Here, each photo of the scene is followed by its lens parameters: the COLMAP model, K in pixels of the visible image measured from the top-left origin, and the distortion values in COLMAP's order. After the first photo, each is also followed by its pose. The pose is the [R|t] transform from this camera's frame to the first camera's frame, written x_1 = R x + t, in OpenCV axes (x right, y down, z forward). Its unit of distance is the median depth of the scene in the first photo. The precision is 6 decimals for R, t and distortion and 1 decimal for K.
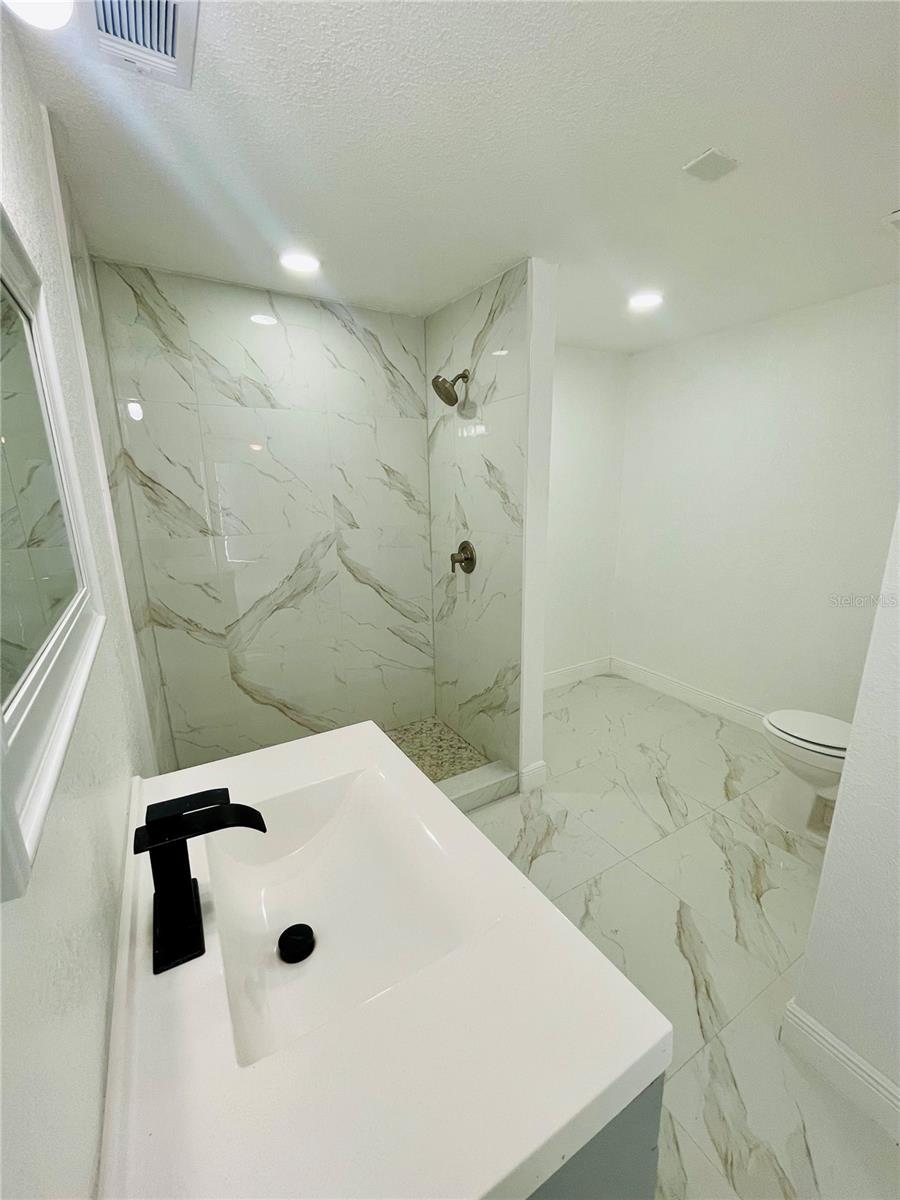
lens RADIAL K [[485.0, 0, 454.9], [0, 485.0, 602.1], [0, 0, 1]] dist [-0.004531, 0.000297]
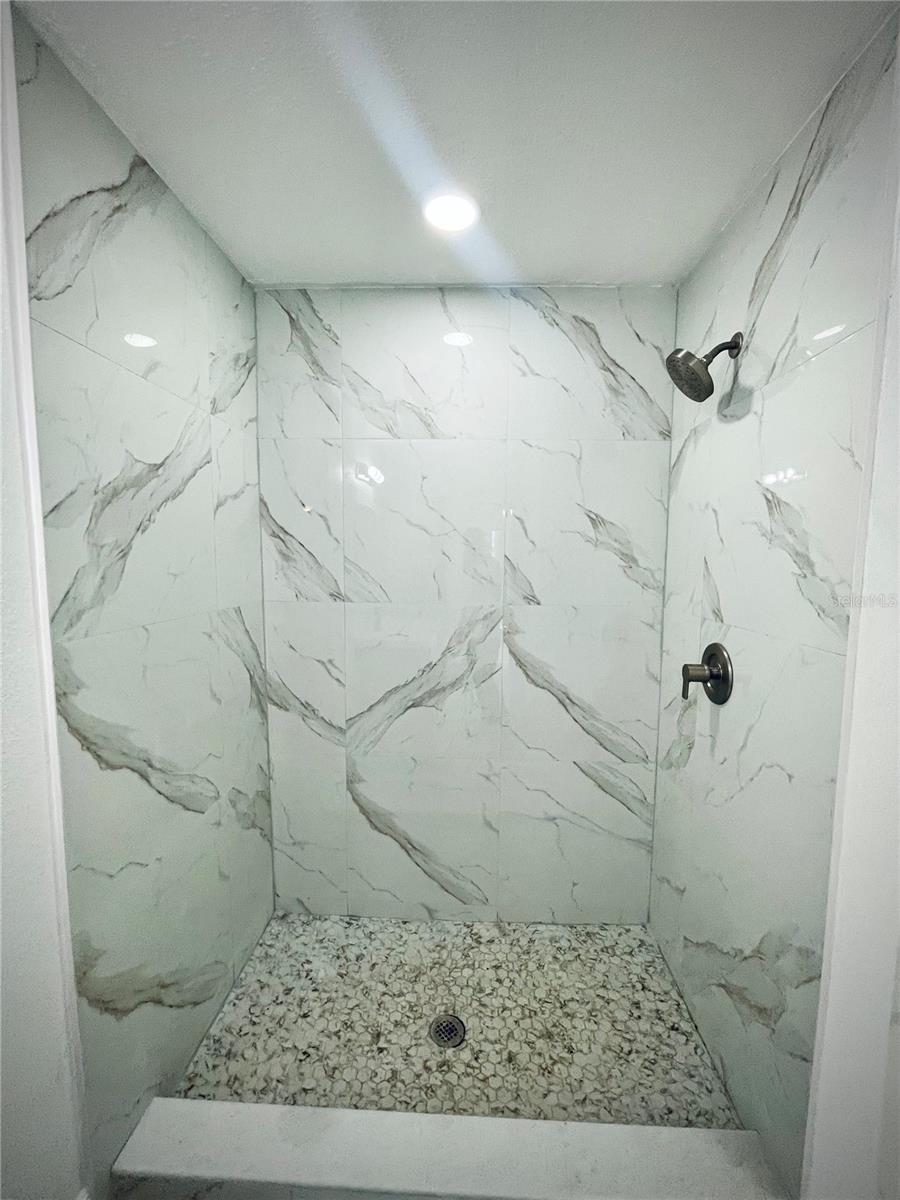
lens RADIAL K [[485.0, 0, 454.8], [0, 485.0, 600.8], [0, 0, 1]] dist [-0.004531, 0.000297]
pose [[0.839249, 0.070671, -0.539135, 0.068360], [-0.144573, 0.984830, -0.095957, -0.083341], [0.524175, 0.158476, 0.836735, 0.414065]]
